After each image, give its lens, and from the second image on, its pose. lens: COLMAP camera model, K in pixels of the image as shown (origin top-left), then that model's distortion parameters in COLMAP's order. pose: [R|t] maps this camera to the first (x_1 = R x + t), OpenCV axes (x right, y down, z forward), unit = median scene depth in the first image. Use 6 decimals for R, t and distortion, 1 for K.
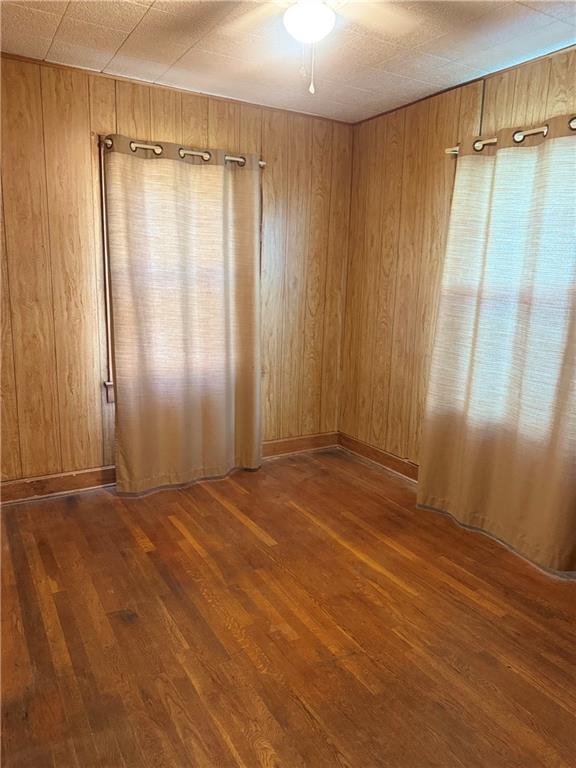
lens RADIAL K [[548.7, 0, 285.6], [0, 548.7, 380.5], [0, 0, 1]] dist [0.055808, -0.049758]
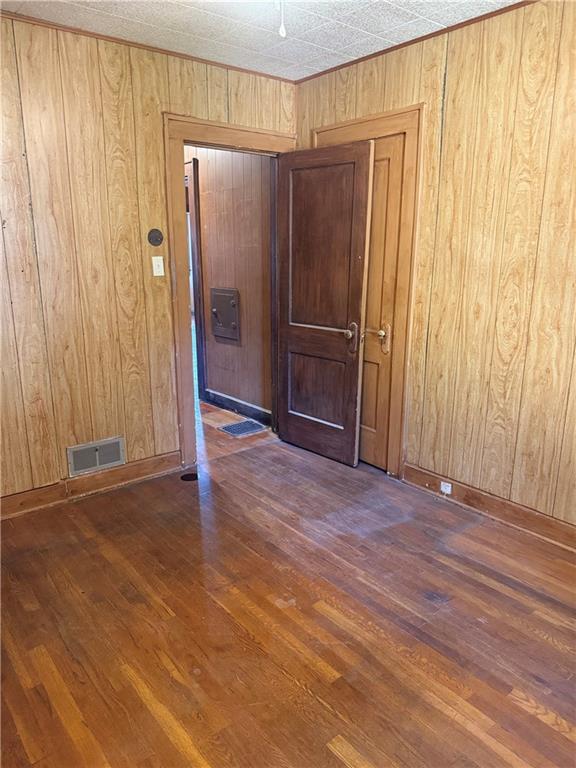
lens RADIAL K [[548.7, 0, 285.0], [0, 548.7, 382.1], [0, 0, 1]] dist [0.055808, -0.049758]
pose [[-0.988447, 0.010060, -0.151230, 0.123776], [-0.053884, 0.909283, 0.412675, -0.303282], [0.141662, 0.416056, -0.898237, 1.513657]]
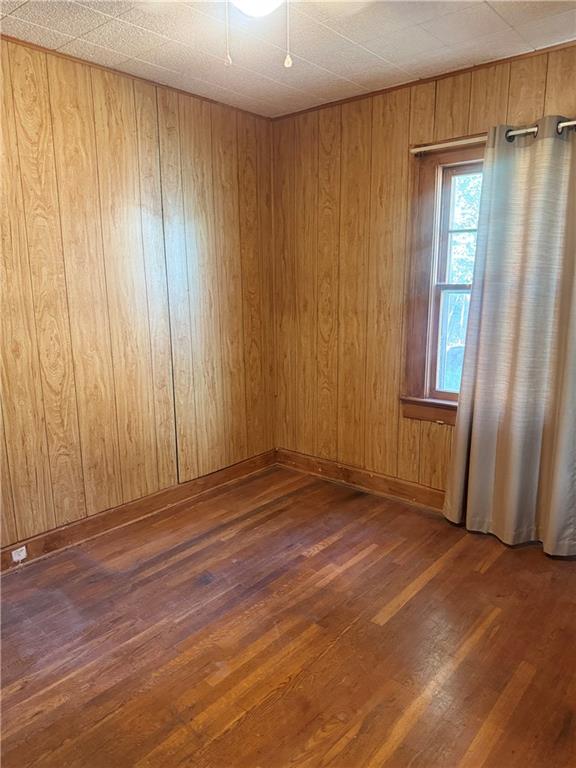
lens RADIAL K [[548.7, 0, 290.1], [0, 548.7, 387.0], [0, 0, 1]] dist [0.055808, -0.049758]
pose [[0.328491, 0.161849, -0.930536, 0.710585], [-0.163613, 0.980065, 0.112707, -0.123322], [0.930228, 0.115224, 0.348424, 0.625188]]
